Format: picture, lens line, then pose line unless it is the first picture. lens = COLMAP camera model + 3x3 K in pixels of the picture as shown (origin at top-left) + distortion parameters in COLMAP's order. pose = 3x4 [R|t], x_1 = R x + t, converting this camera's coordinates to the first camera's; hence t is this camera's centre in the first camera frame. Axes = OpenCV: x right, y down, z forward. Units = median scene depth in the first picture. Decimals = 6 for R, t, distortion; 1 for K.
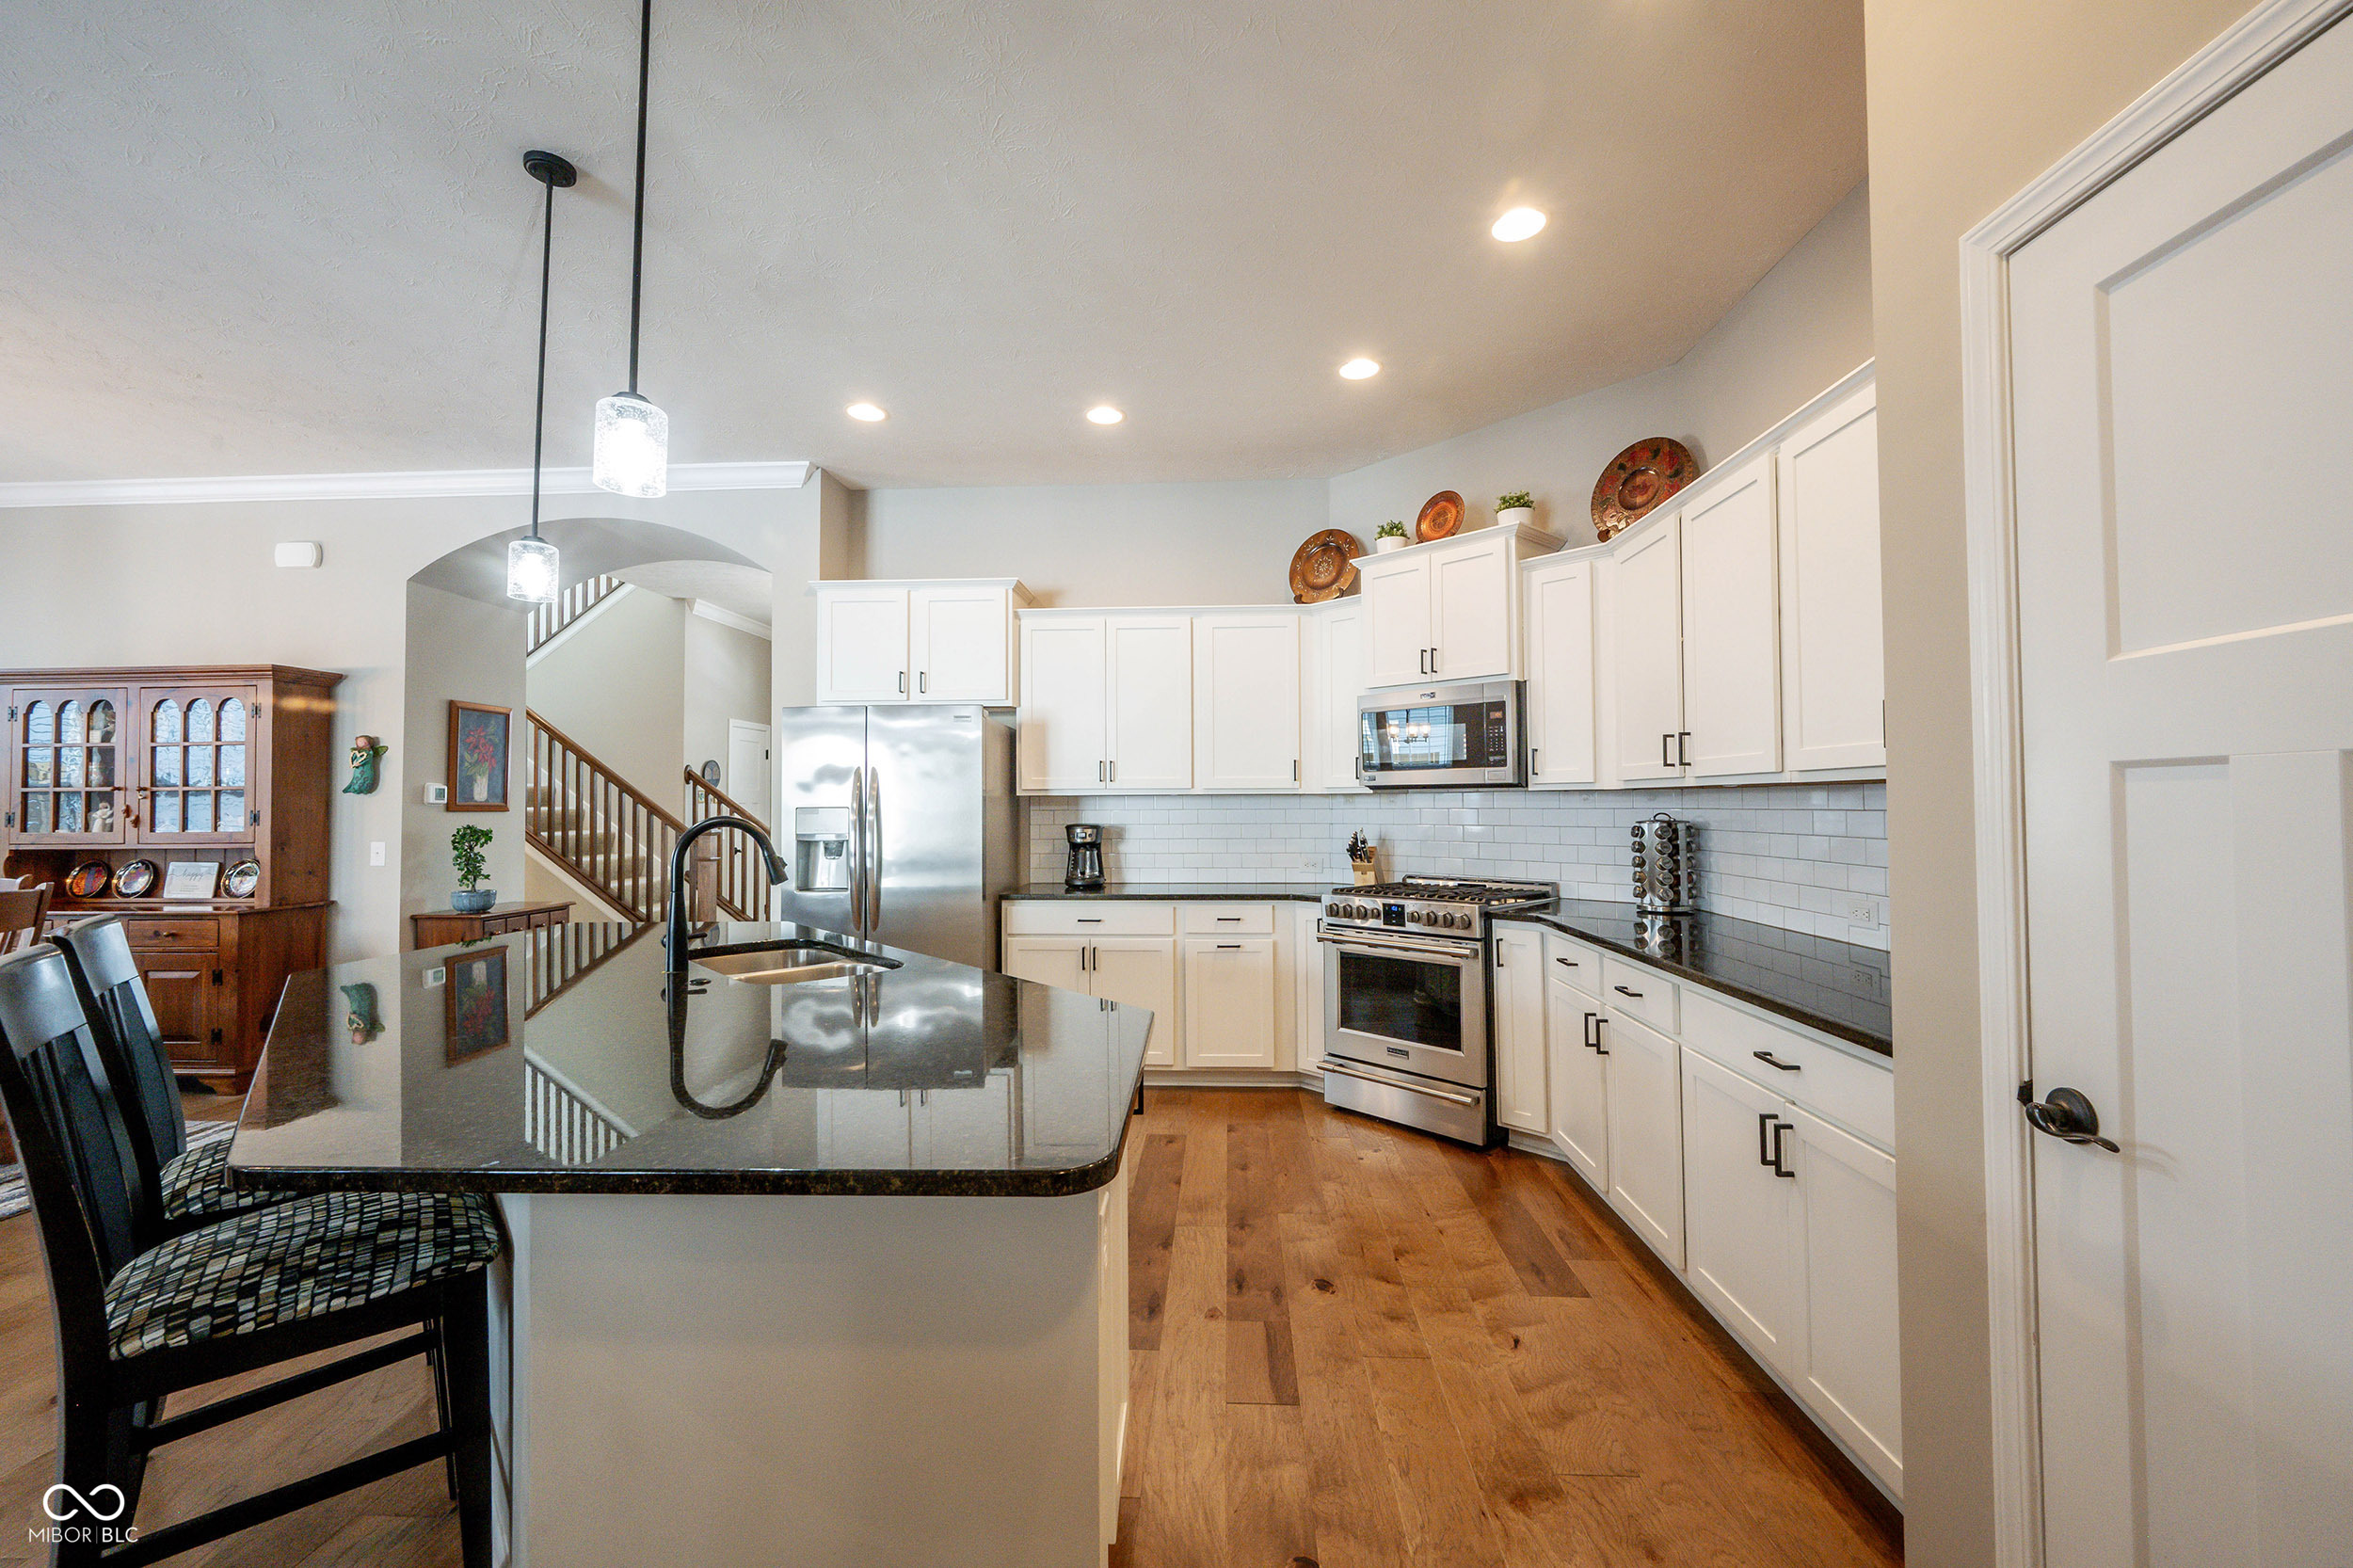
lens RADIAL K [[940.2, 0, 1169.0], [0, 940.2, 790.2], [0, 0, 1]] dist [-0.001216, -0.000064]
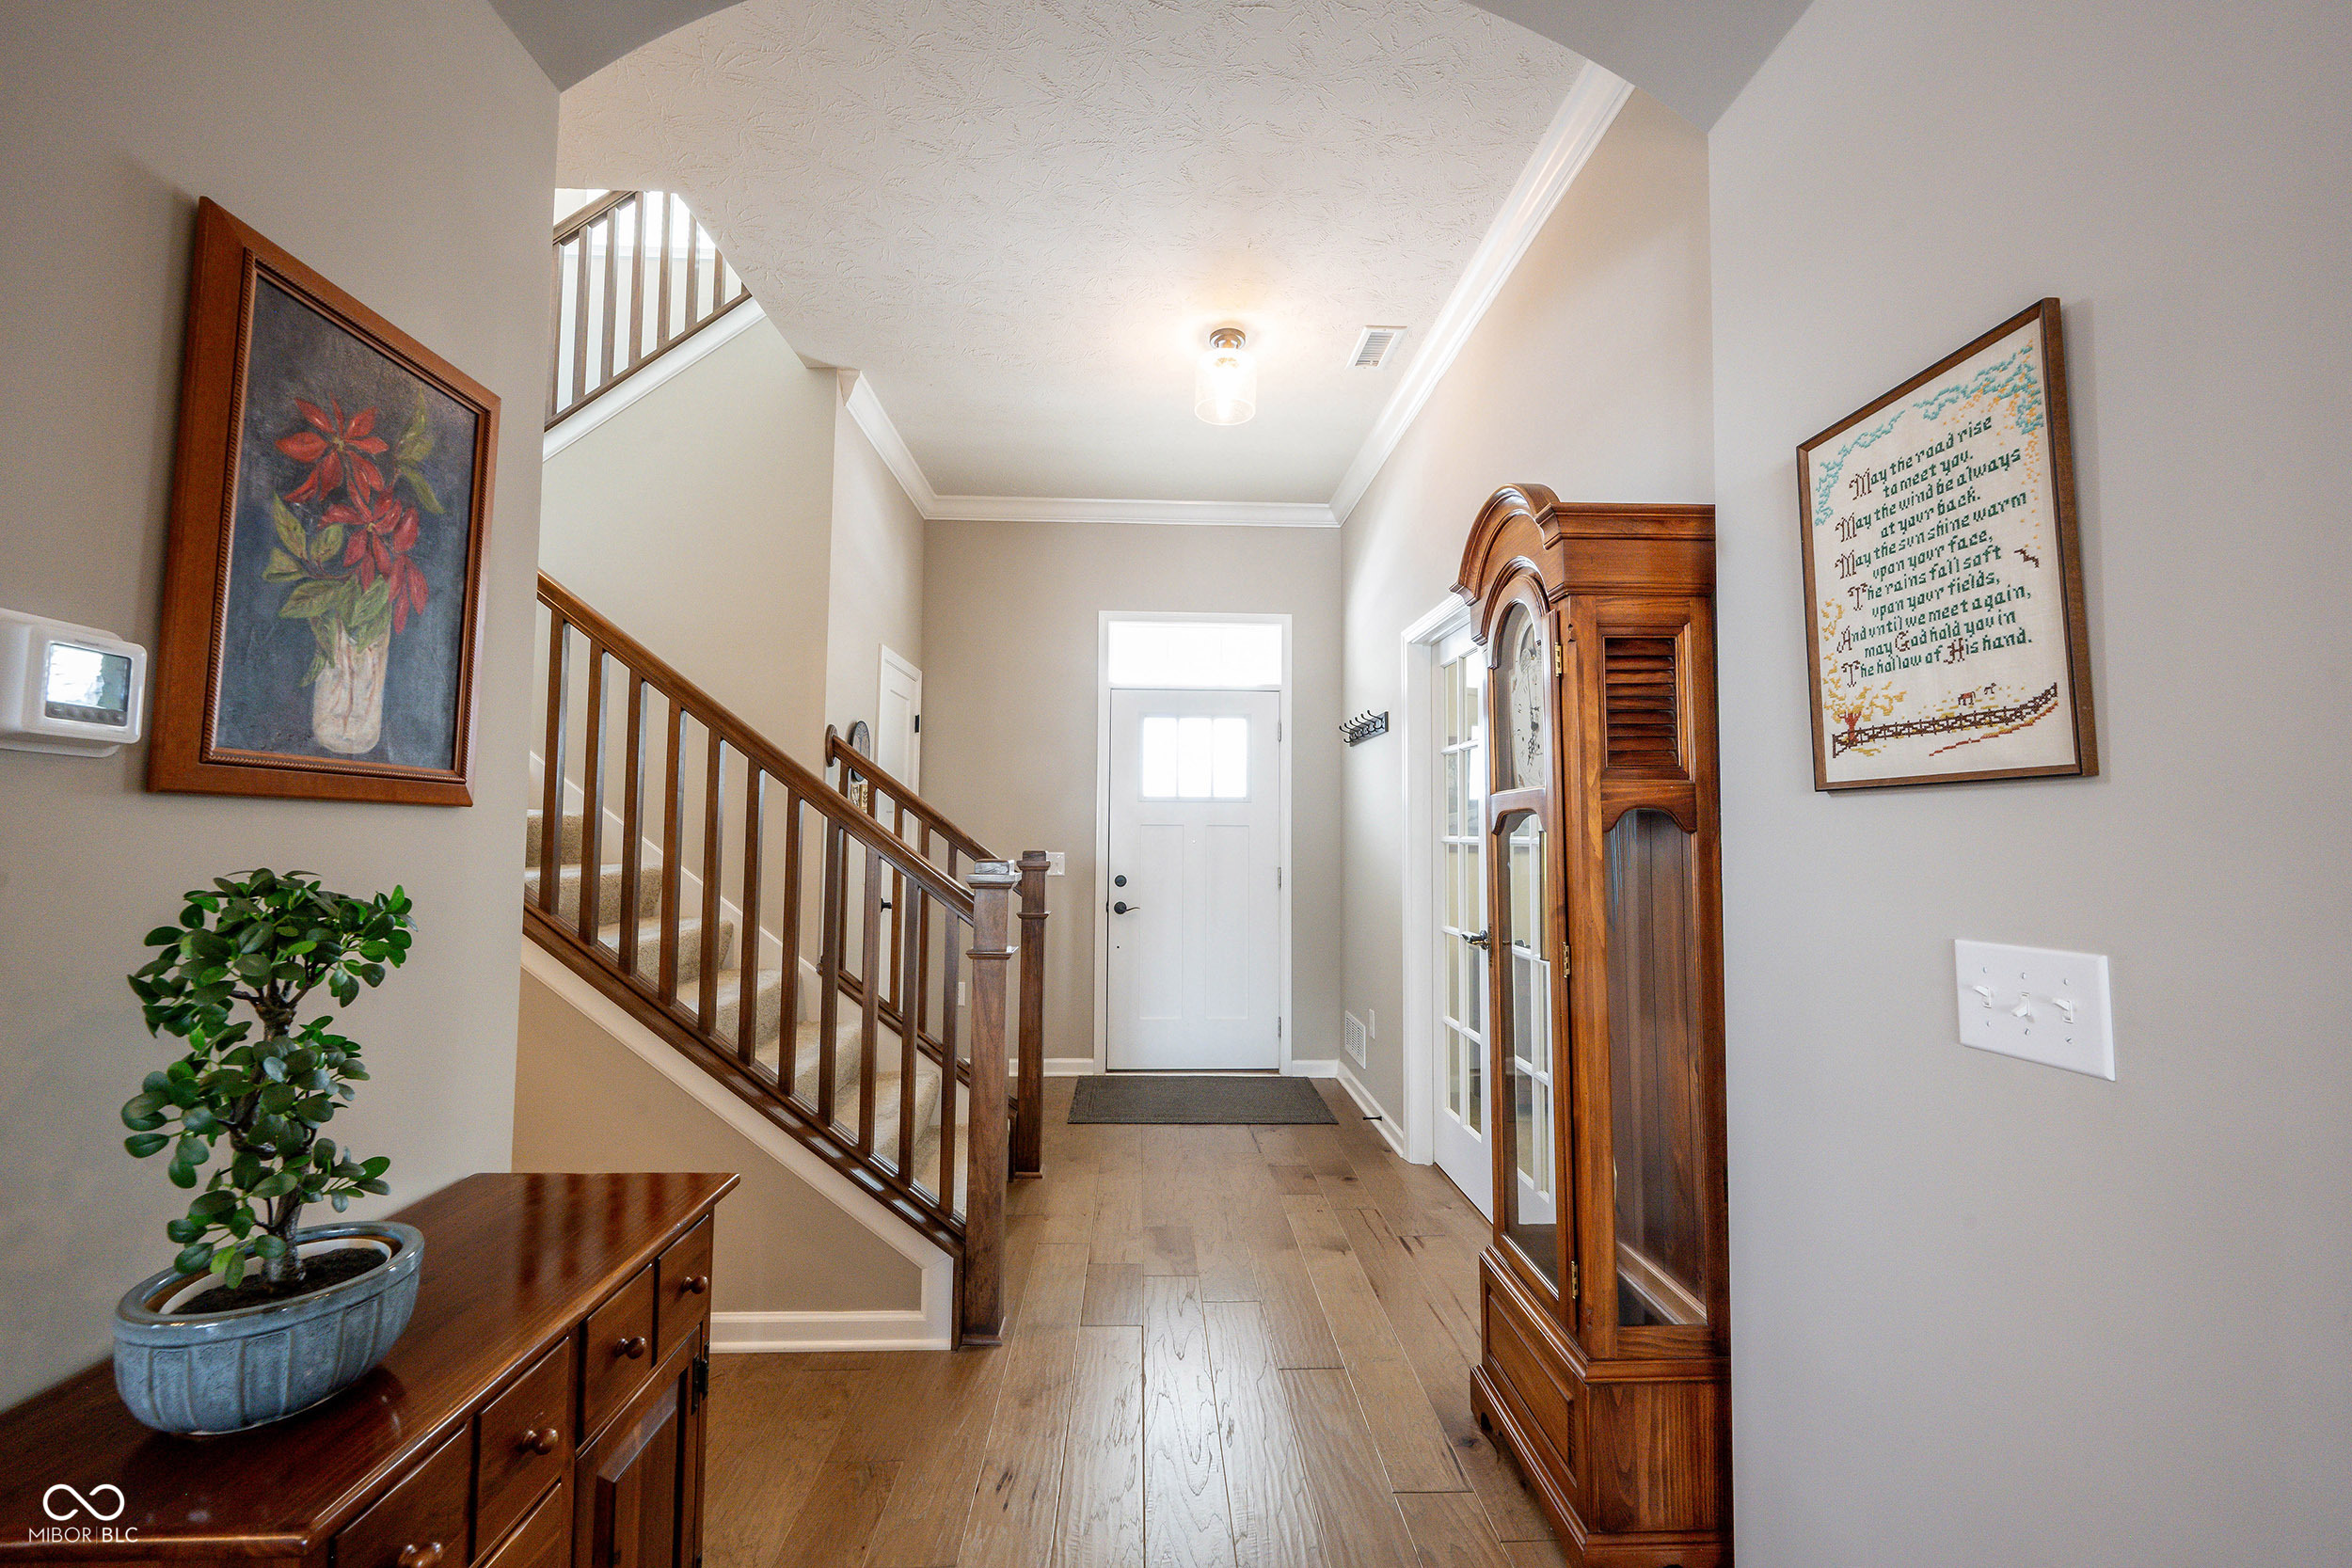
lens RADIAL K [[939.7, 0, 1181.5], [0, 939.7, 776.9], [0, 0, 1]] dist [-0.001216, -0.000064]
pose [[0.995273, 0.016511, 0.095702, -0.548705], [-0.012580, 0.999058, -0.041531, 0.023399], [-0.096298, 0.040131, 0.994543, 0.748512]]
